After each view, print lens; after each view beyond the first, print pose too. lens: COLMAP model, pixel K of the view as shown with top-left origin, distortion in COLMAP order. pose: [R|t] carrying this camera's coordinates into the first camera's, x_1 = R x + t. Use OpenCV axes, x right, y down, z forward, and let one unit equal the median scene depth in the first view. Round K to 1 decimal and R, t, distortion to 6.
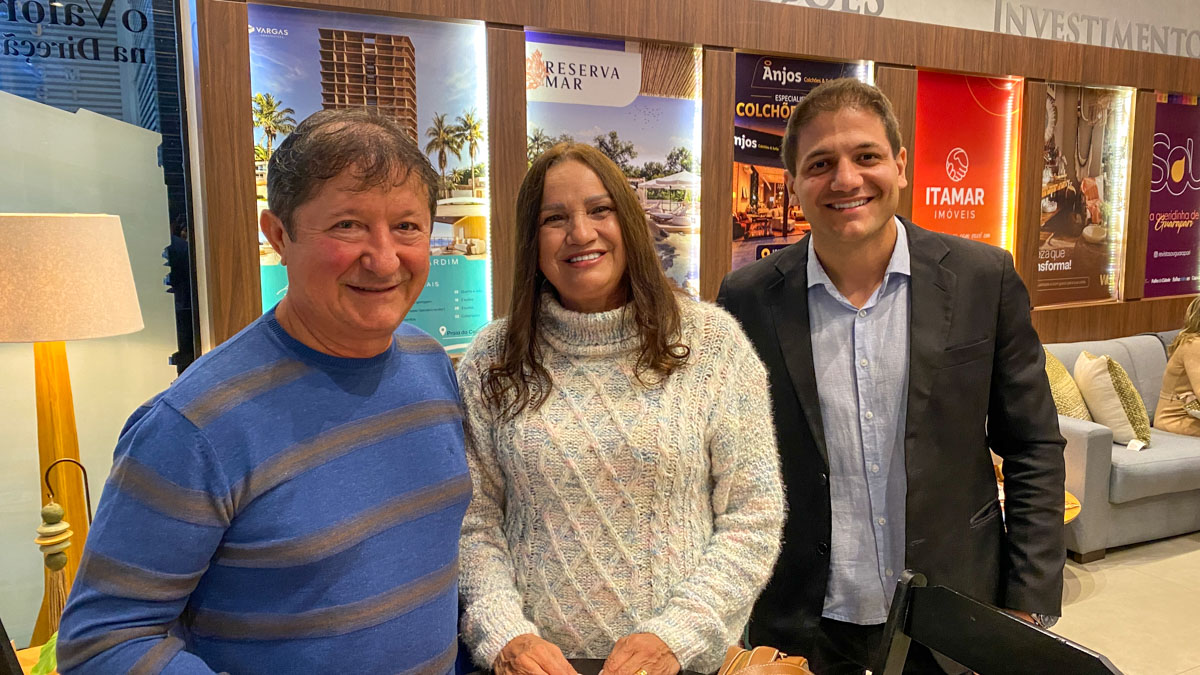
lens RADIAL K [[860.9, 0, 599.5], [0, 860.9, 346.2], [0, 0, 1]] dist [0.052578, -0.064426]
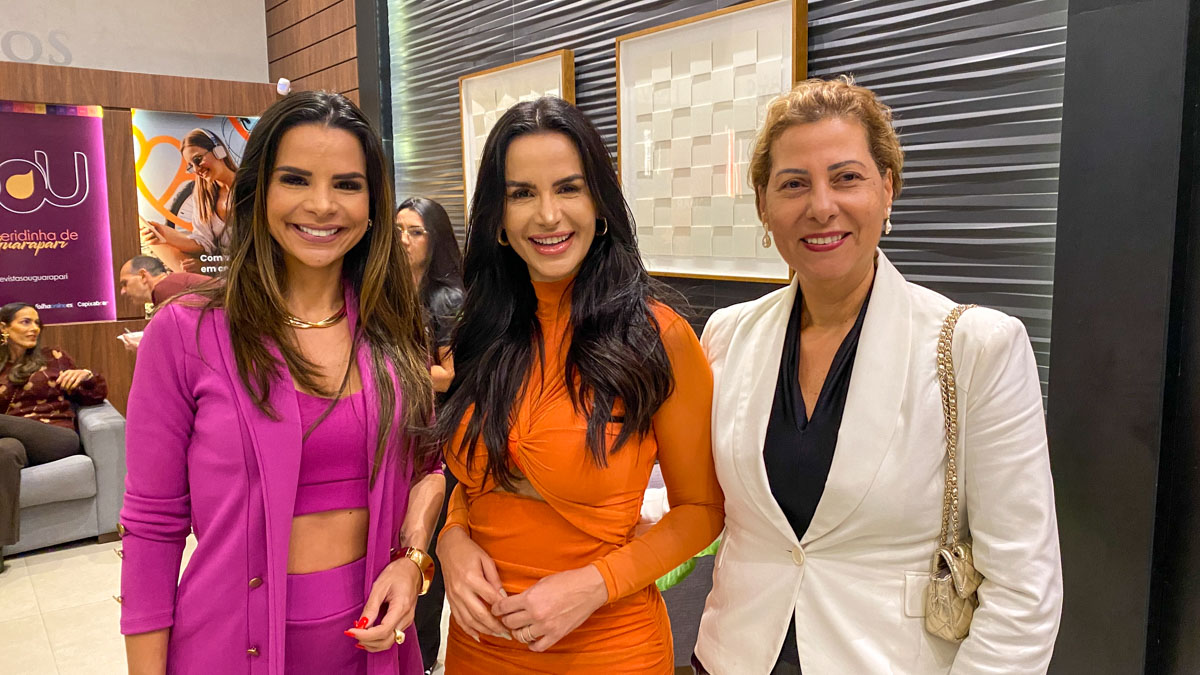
lens RADIAL K [[915.4, 0, 611.3], [0, 915.4, 325.9], [0, 0, 1]] dist [0.056002, -0.079176]
pose [[0.983303, -0.014132, 0.181424, 1.271603], [0.019882, 0.999355, -0.029909, -0.021639], [-0.180885, 0.033017, 0.982950, -0.041414]]
